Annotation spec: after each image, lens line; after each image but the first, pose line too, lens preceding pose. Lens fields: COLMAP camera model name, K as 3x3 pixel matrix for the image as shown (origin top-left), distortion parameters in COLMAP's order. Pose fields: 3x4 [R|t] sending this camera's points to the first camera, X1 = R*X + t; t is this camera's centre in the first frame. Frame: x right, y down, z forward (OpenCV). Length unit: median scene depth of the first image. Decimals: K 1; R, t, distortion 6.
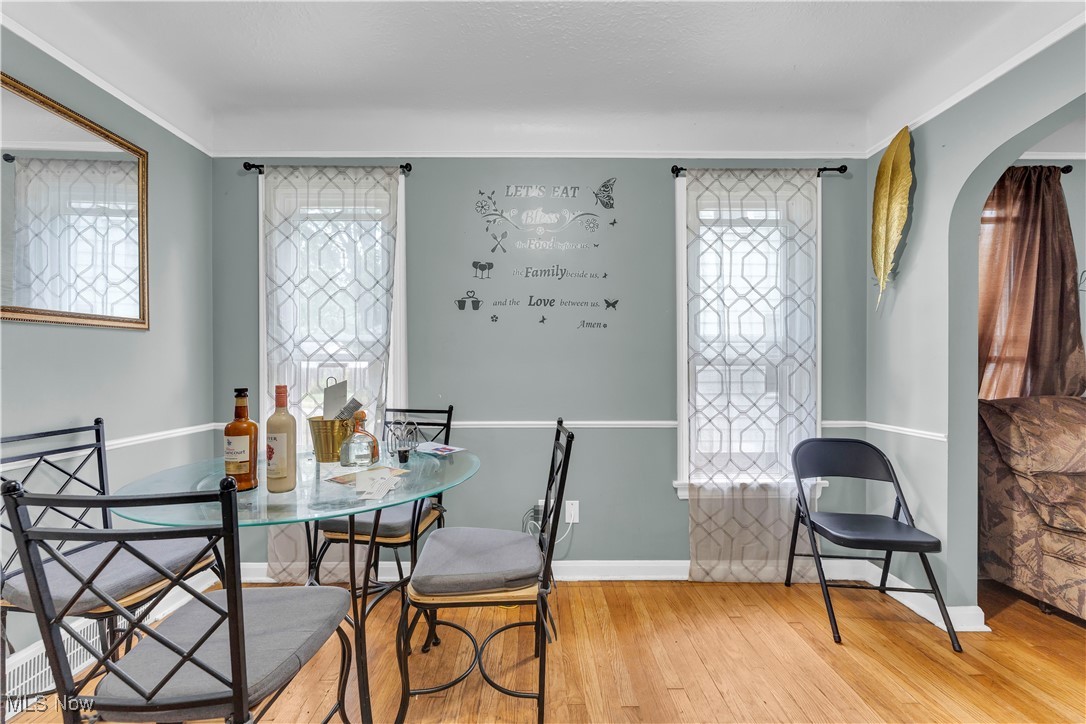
lens RADIAL K [[431.8, 0, 538.1], [0, 431.8, 368.2], [0, 0, 1]] dist [0.000430, -0.001062]
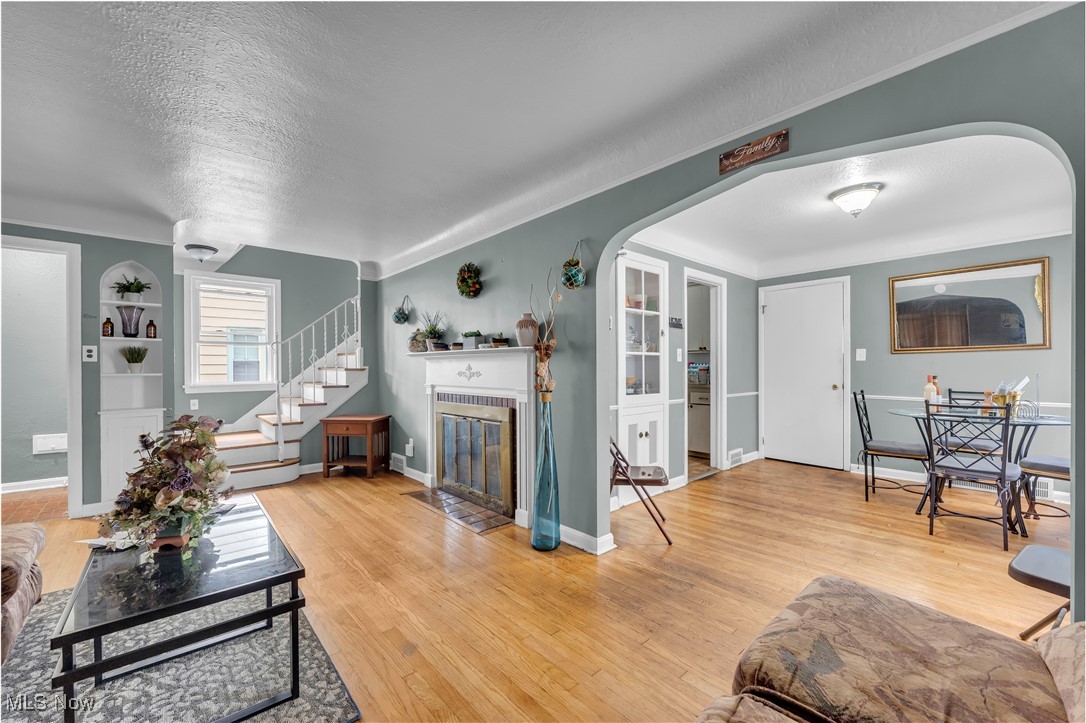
lens RADIAL K [[431.8, 0, 535.9], [0, 431.8, 368.8], [0, 0, 1]] dist [0.000430, -0.001062]
pose [[-0.751968, 0.009534, -0.659131, 1.768006], [0.001208, 0.999914, 0.013086, -0.022297], [0.659199, 0.009044, -0.751914, 0.787483]]
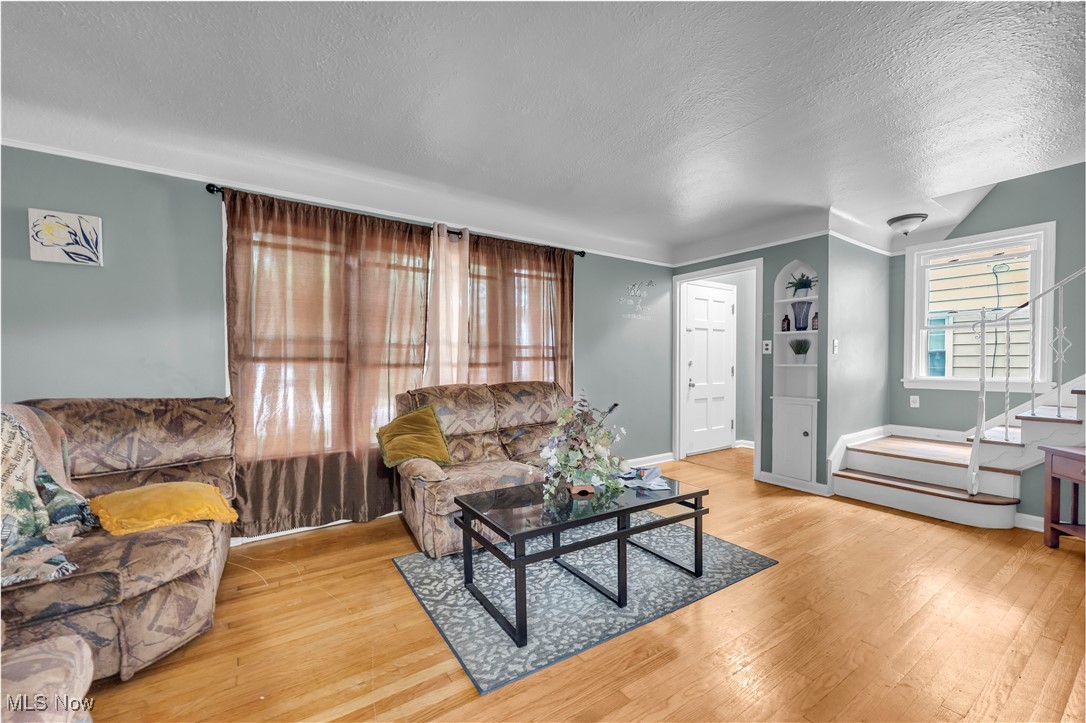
lens RADIAL K [[431.8, 0, 537.4], [0, 431.8, 373.5], [0, 0, 1]] dist [0.000430, -0.001062]
pose [[-0.548084, -0.018267, 0.836224, 0.962733], [0.010316, 0.999538, 0.028596, -0.008825], [-0.836360, 0.024299, -0.547642, 0.422432]]
